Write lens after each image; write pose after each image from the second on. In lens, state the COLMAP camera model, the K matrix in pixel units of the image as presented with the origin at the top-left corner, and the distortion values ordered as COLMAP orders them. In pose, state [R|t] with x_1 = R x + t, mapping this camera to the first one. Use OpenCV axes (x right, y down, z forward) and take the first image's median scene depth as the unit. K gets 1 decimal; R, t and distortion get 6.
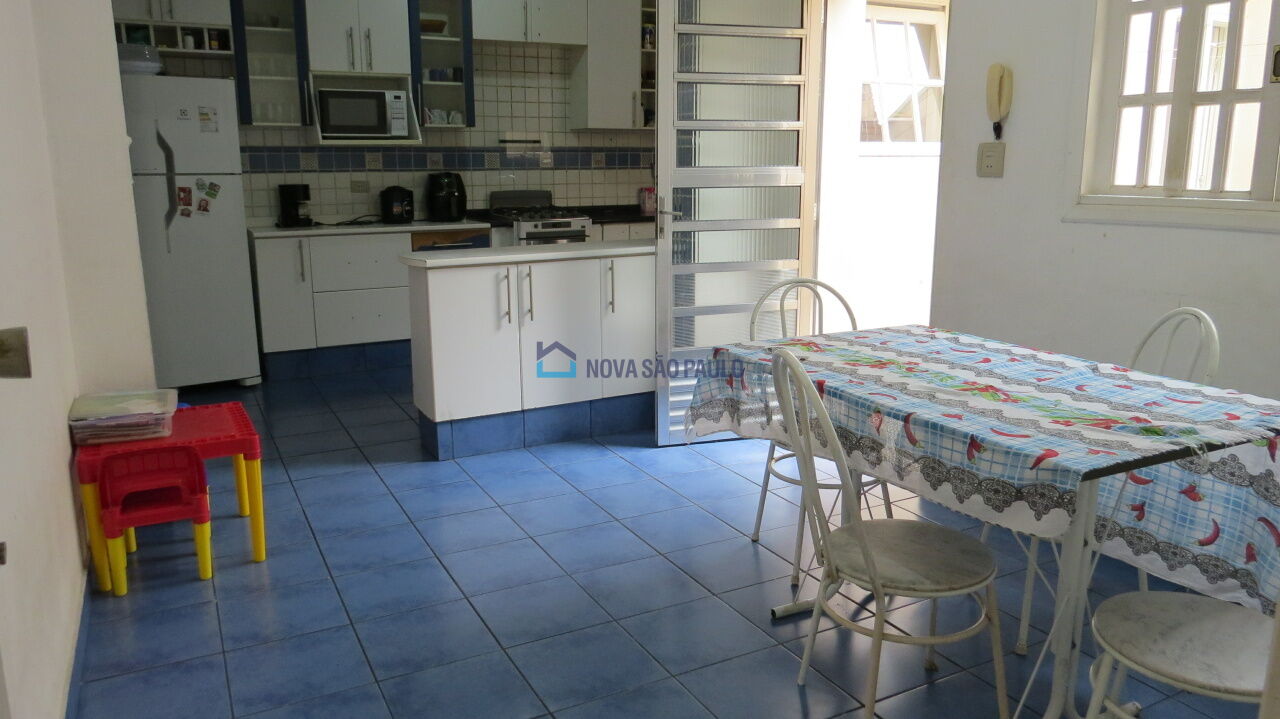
lens RADIAL K [[915.0, 0, 640.5], [0, 915.0, 357.8], [0, 0, 1]] dist [-0.027693, 0.035430]
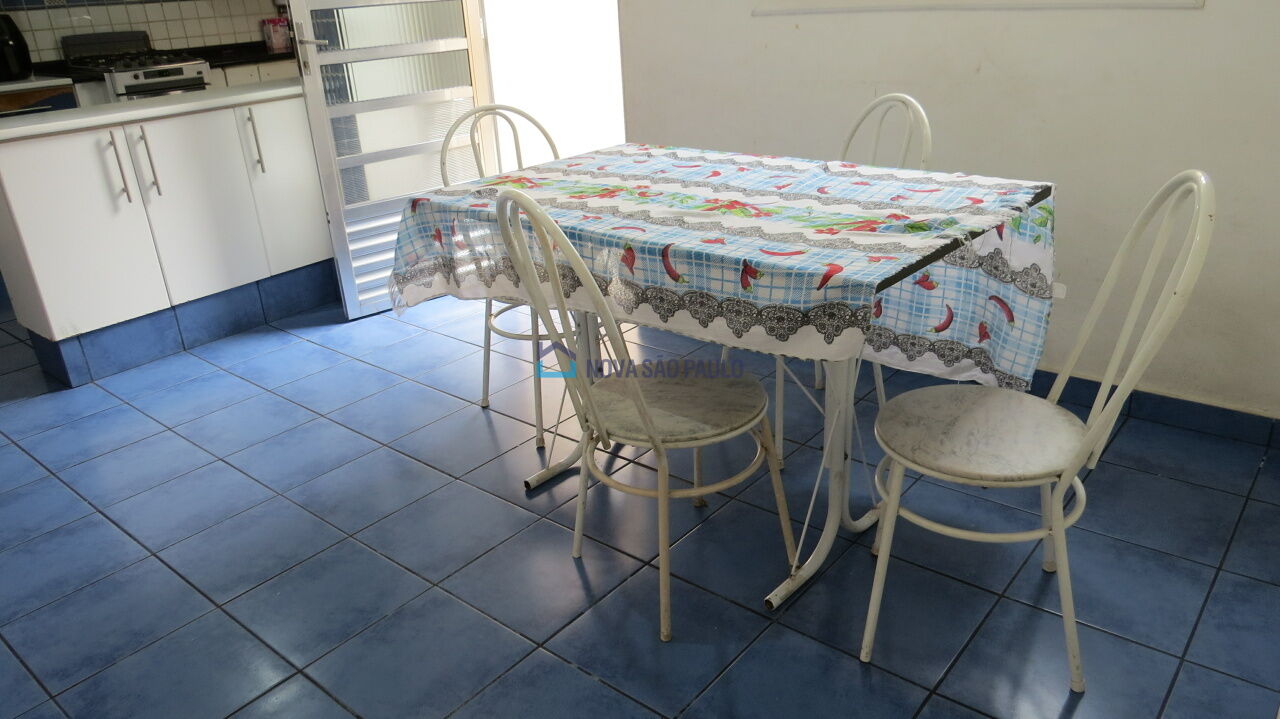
lens RADIAL K [[915.0, 0, 632.2], [0, 915.0, 357.6], [0, 0, 1]] dist [-0.027693, 0.035430]
pose [[0.928220, -0.188075, 0.320991, -0.020144], [0.129302, 0.972108, 0.195669, -0.005710], [-0.348838, -0.140119, 0.926649, 0.112135]]
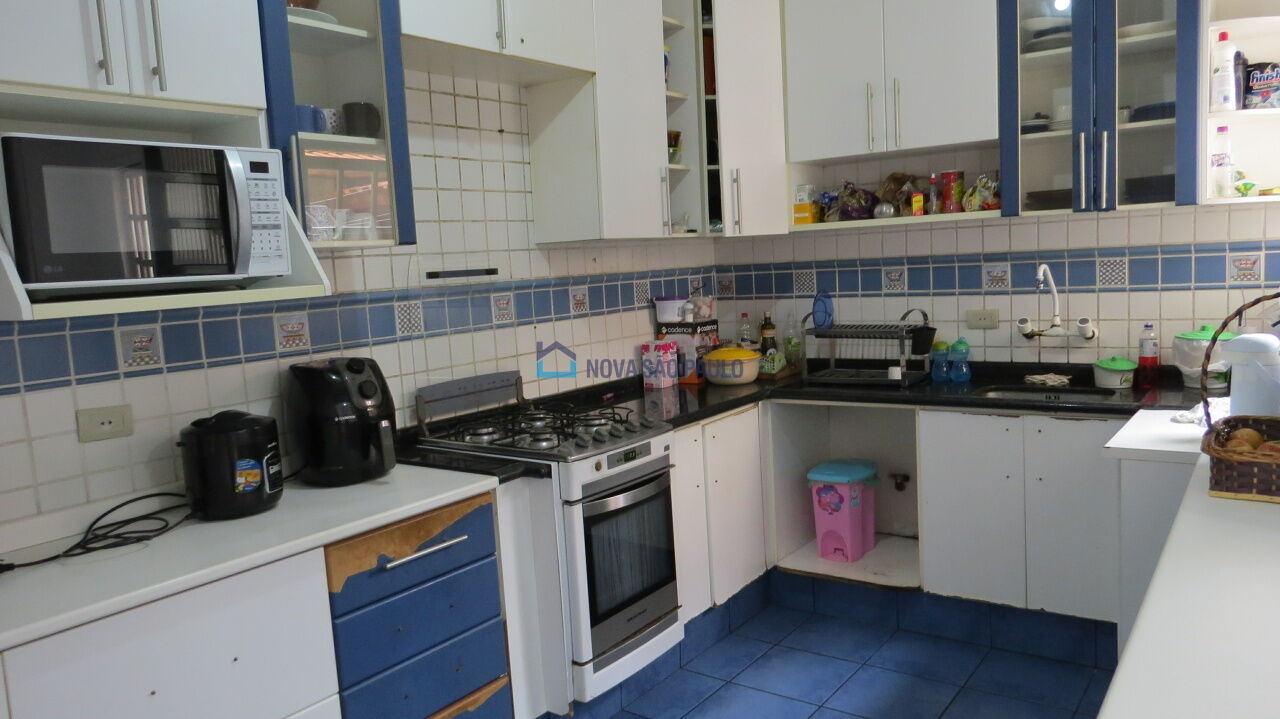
lens RADIAL K [[915.0, 0, 649.6], [0, 915.0, 365.6], [0, 0, 1]] dist [-0.027693, 0.035430]
pose [[0.893694, -0.099023, 0.437614, -0.450655], [0.146859, 0.986174, -0.076764, -0.252244], [-0.423962, 0.132871, 0.895880, 0.985274]]
